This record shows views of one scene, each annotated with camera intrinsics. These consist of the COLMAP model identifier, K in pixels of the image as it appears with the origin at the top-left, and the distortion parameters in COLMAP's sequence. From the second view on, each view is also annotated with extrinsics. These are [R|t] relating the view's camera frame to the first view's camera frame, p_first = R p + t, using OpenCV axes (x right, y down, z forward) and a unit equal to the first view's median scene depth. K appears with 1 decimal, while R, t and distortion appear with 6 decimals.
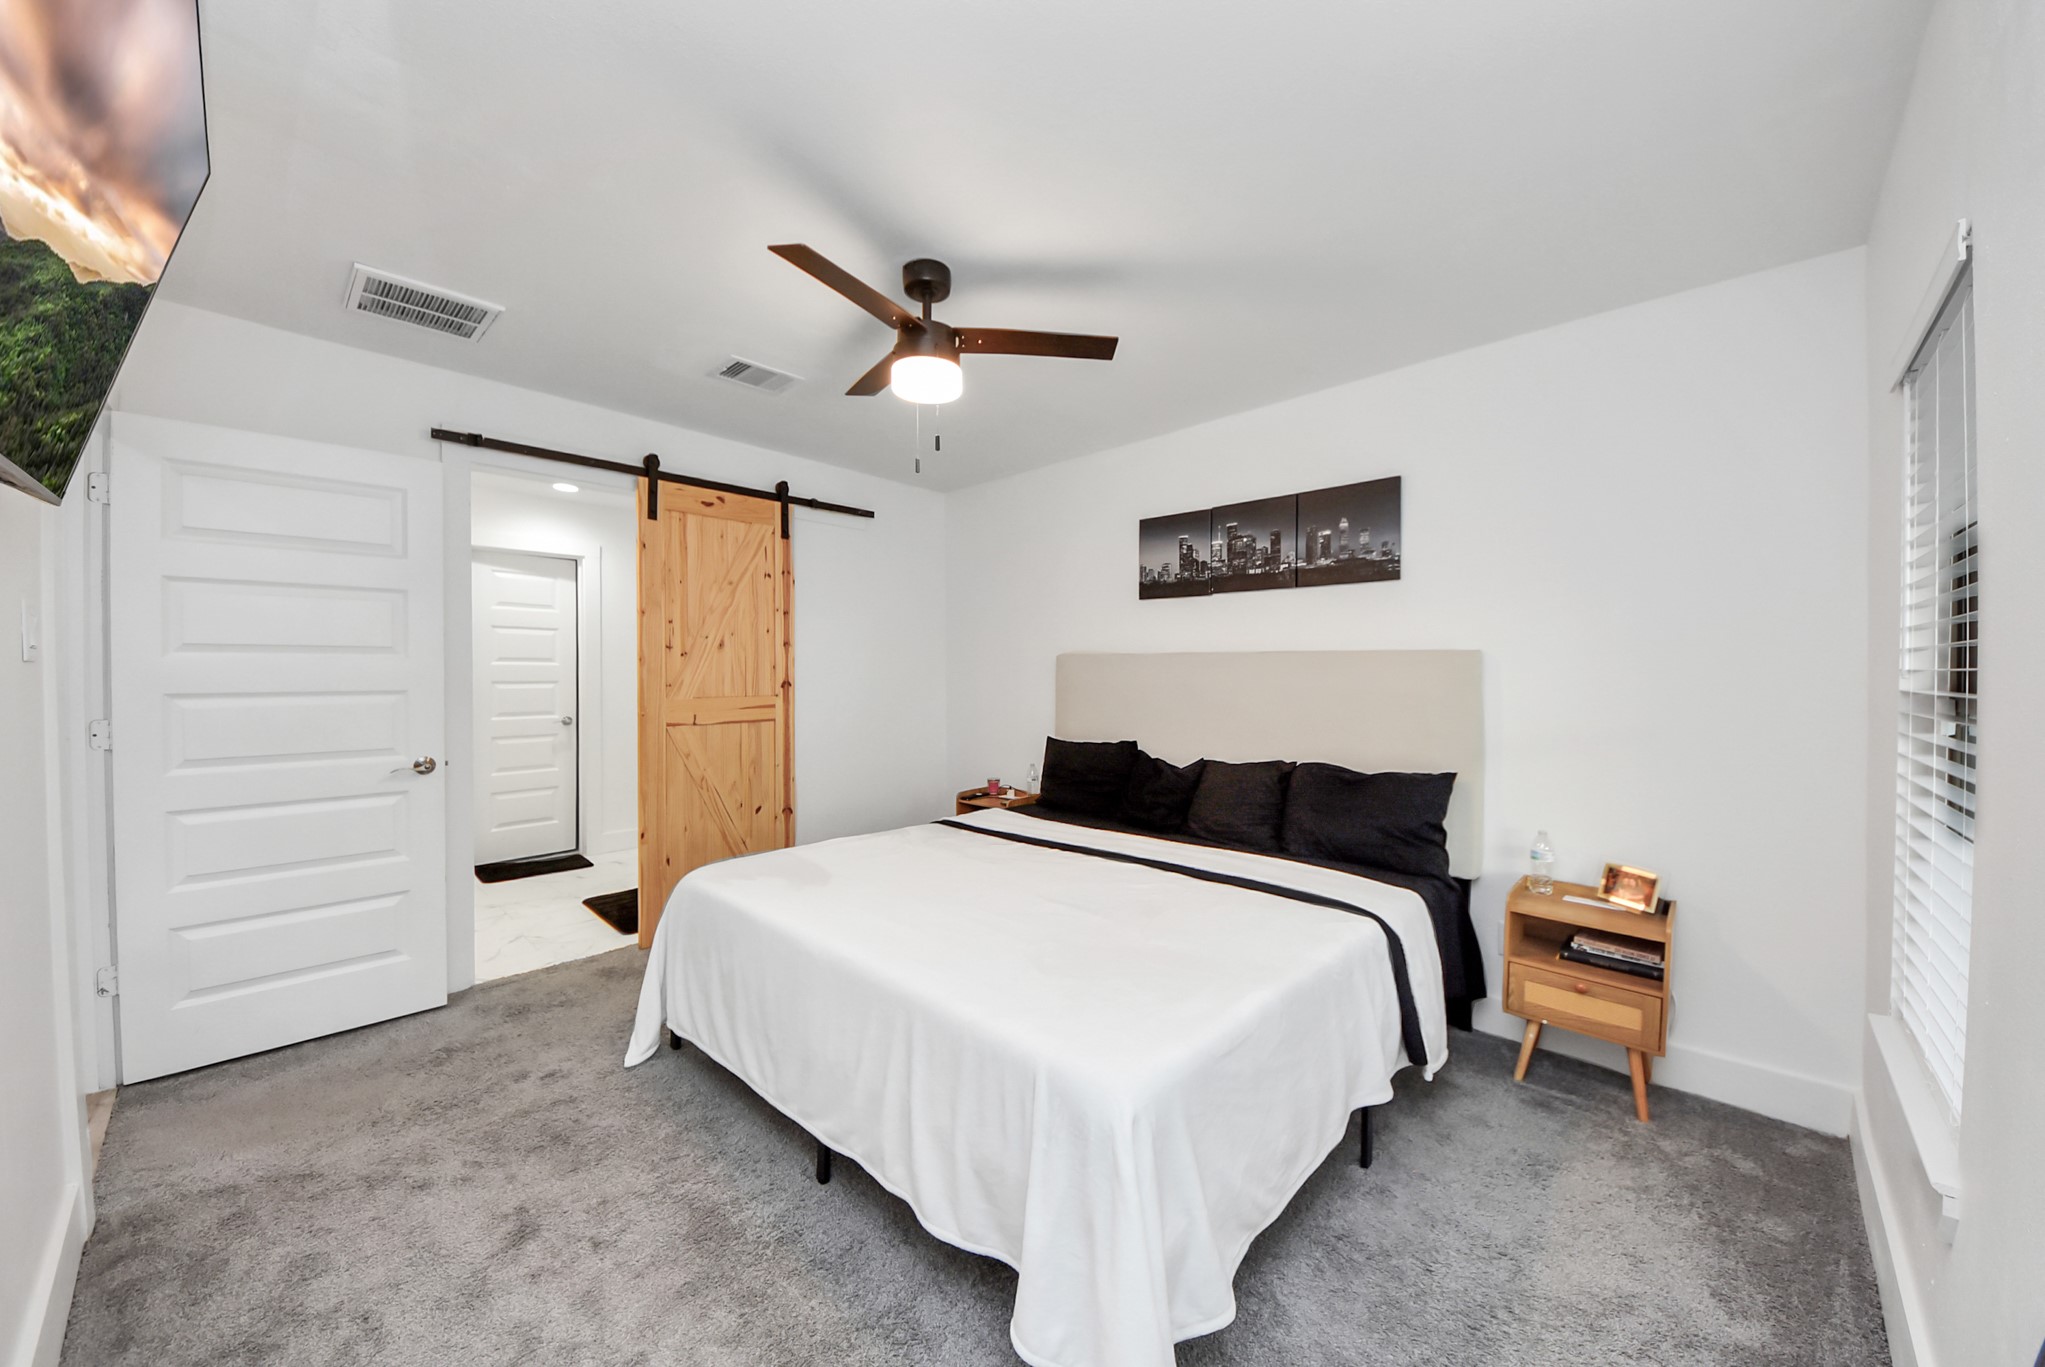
lens RADIAL K [[727.7, 0, 1024.0], [0, 727.7, 660.9], [0, 0, 1]] dist [-0.010162, 0.000126]
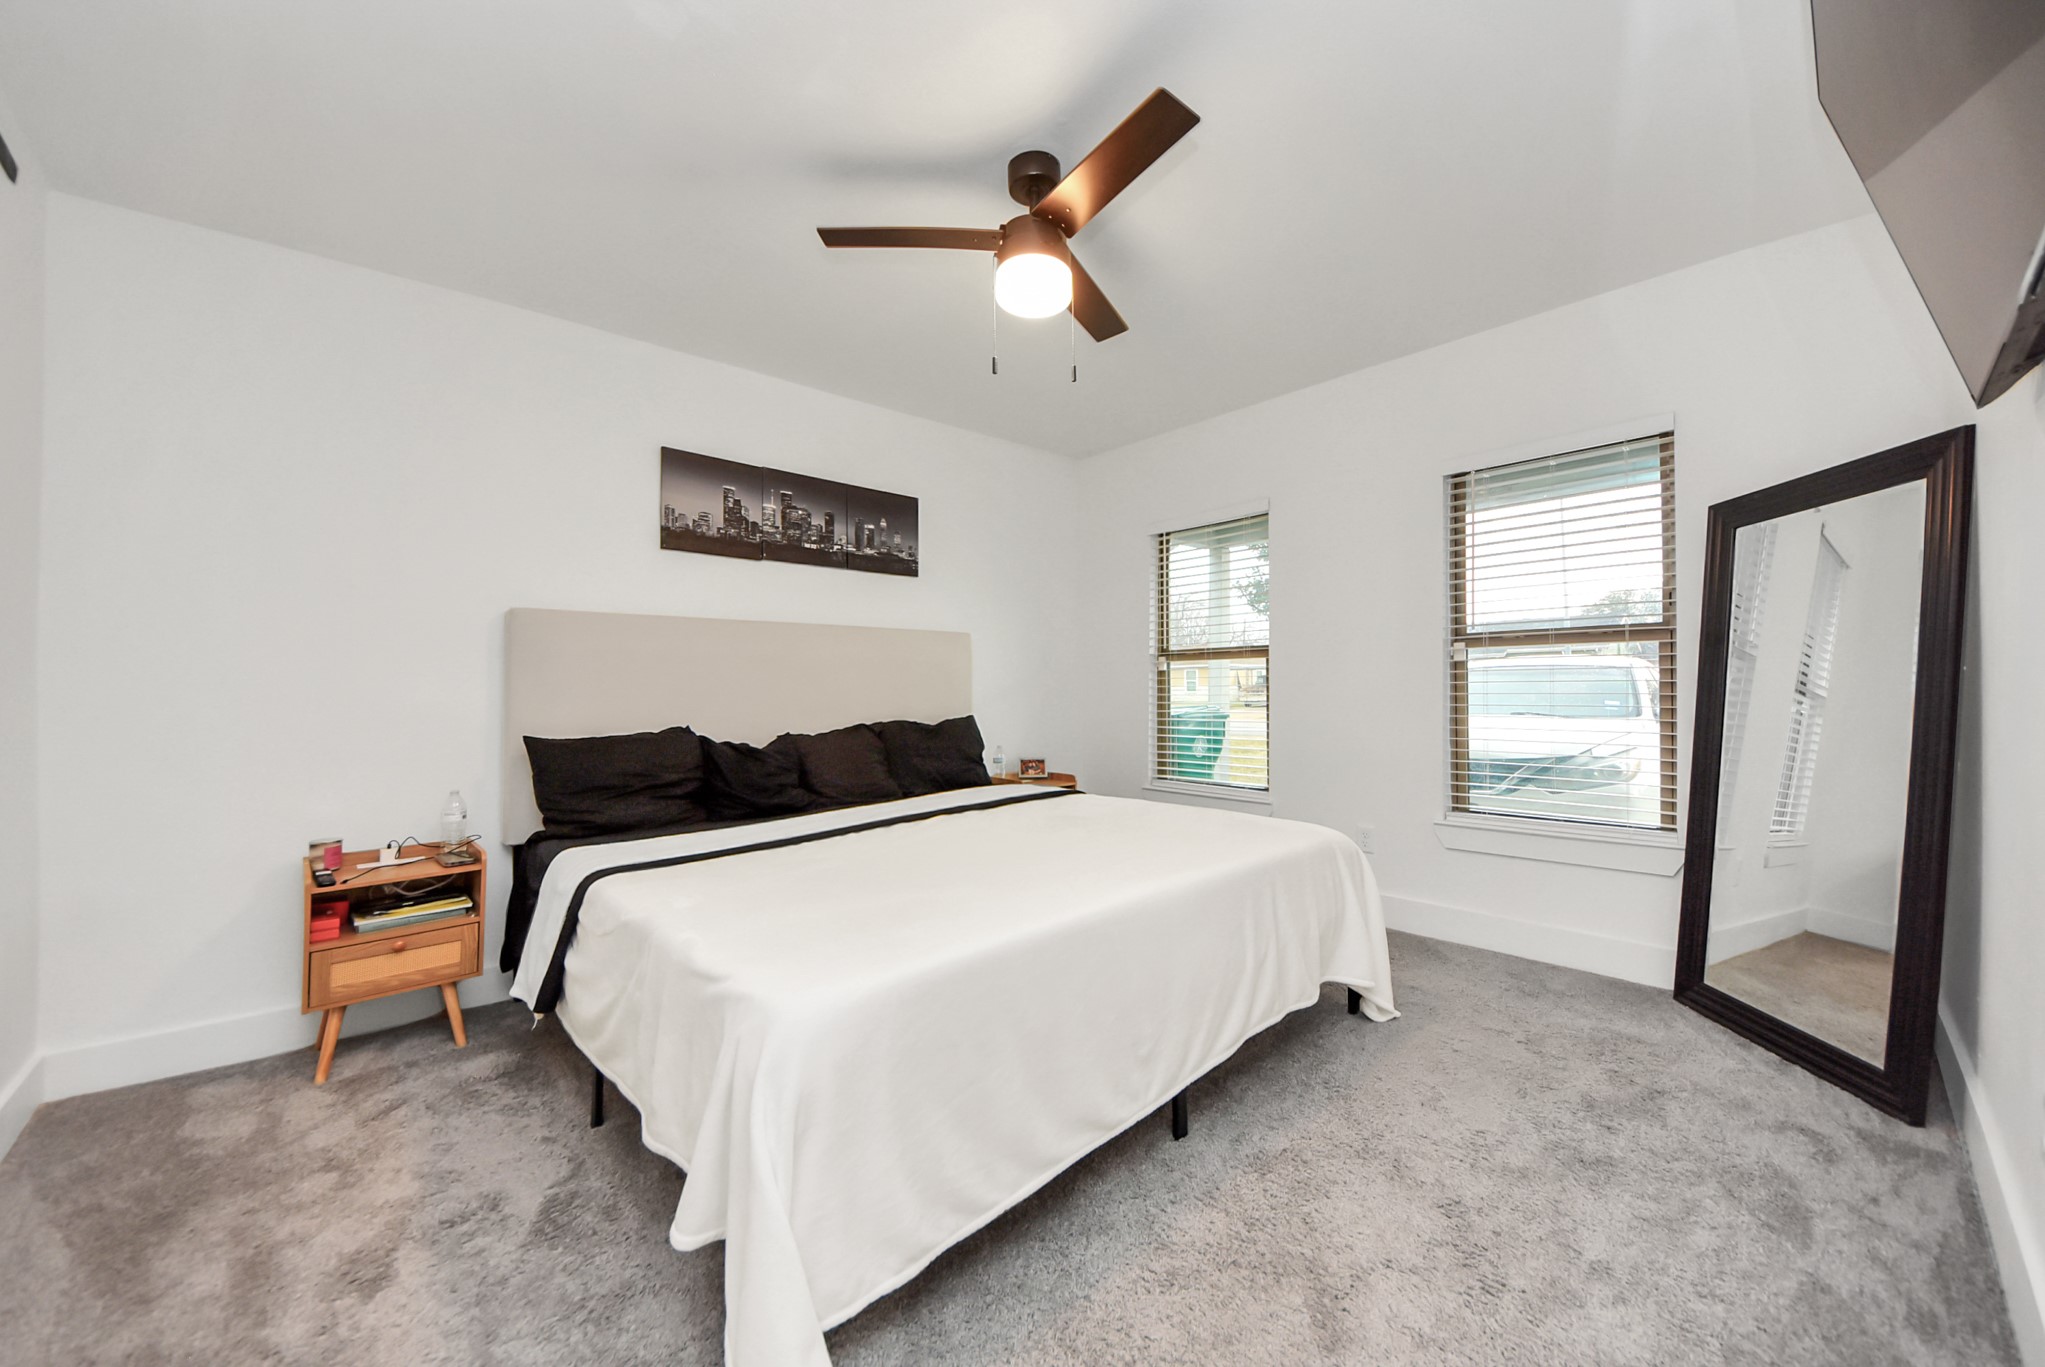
lens RADIAL K [[727.7, 0, 1024.0], [0, 727.7, 660.9], [0, 0, 1]] dist [-0.010162, 0.000126]
pose [[0.050681, 0.022311, 0.998466, -0.677588], [-0.010009, 0.999712, -0.021831, 0.057016], [-0.998665, -0.008888, 0.050889, 0.643787]]
